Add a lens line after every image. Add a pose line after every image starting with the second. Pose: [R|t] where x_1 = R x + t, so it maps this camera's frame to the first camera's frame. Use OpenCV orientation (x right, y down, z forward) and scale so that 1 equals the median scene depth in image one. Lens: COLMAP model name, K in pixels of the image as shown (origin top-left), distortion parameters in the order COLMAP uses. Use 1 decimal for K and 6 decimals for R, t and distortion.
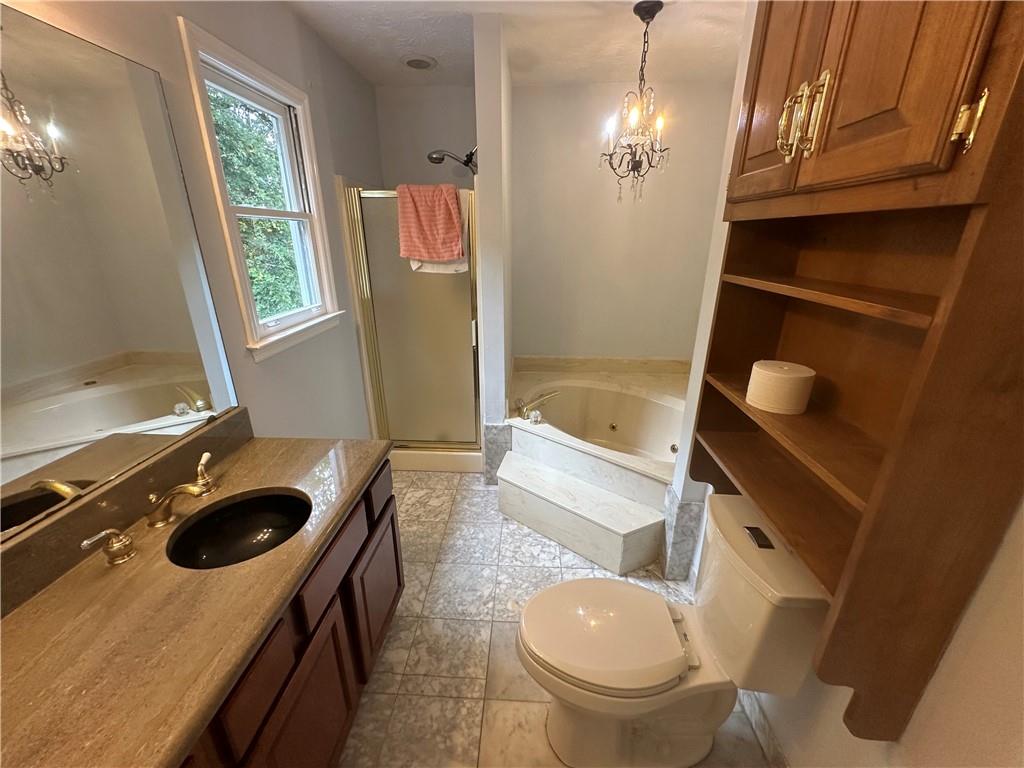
lens RADIAL K [[409.0, 0, 512.0], [0, 409.0, 383.4], [0, 0, 1]] dist [-0.003820, 0.000939]
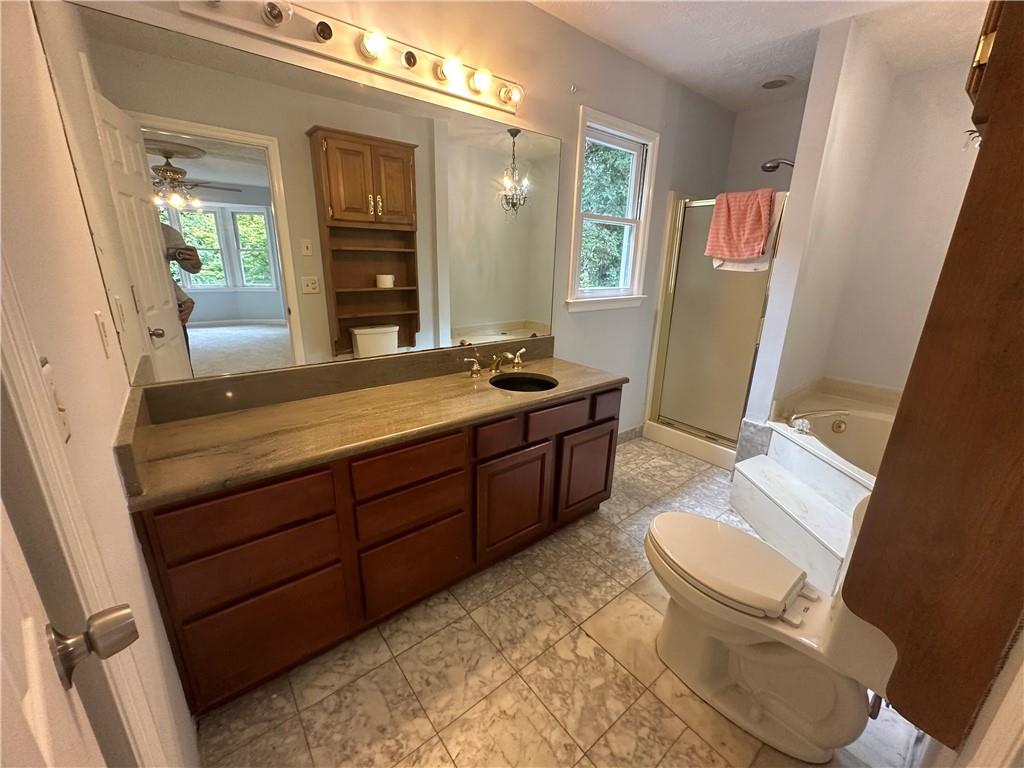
lens RADIAL K [[409.0, 0, 512.7], [0, 409.0, 384.1], [0, 0, 1]] dist [-0.003820, 0.000939]
pose [[0.662695, 0.229608, -0.712822, 0.315981], [-0.276295, 0.959652, 0.052250, 0.149455], [0.696058, 0.162324, 0.699396, -0.147874]]
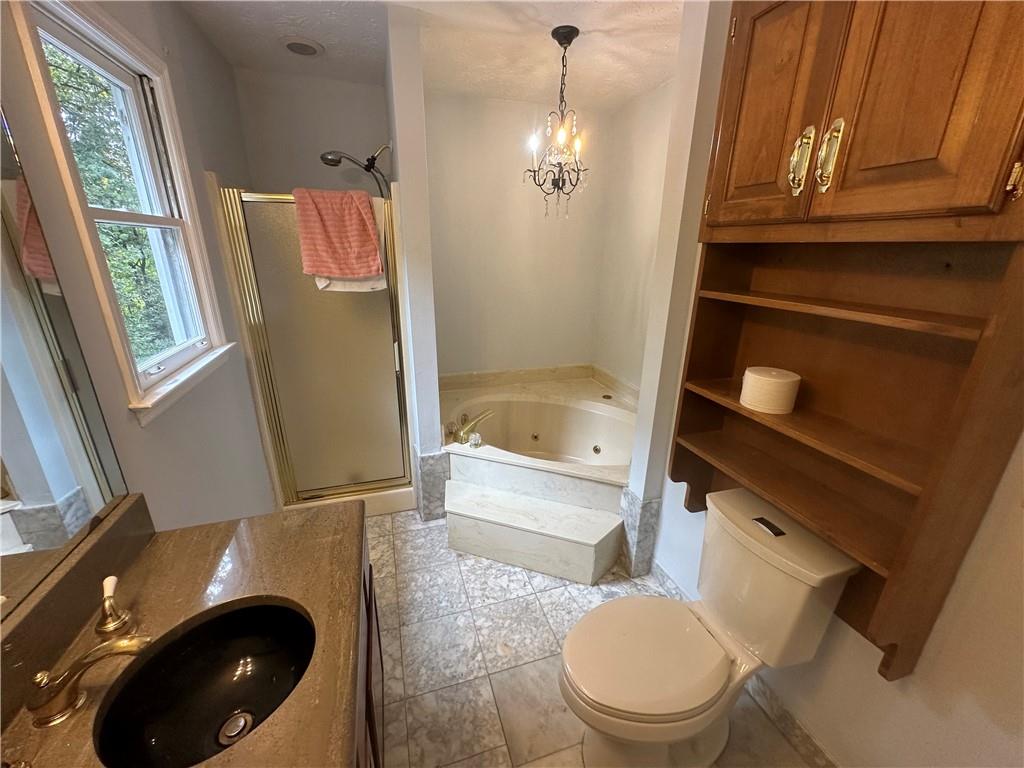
lens RADIAL K [[409.0, 0, 510.9], [0, 409.0, 383.1], [0, 0, 1]] dist [-0.003820, 0.000939]
pose [[0.936837, -0.101154, 0.334820, -0.203643], [0.108441, 0.994098, -0.003092, -0.043904], [-0.332531, 0.039205, 0.942277, 0.091540]]
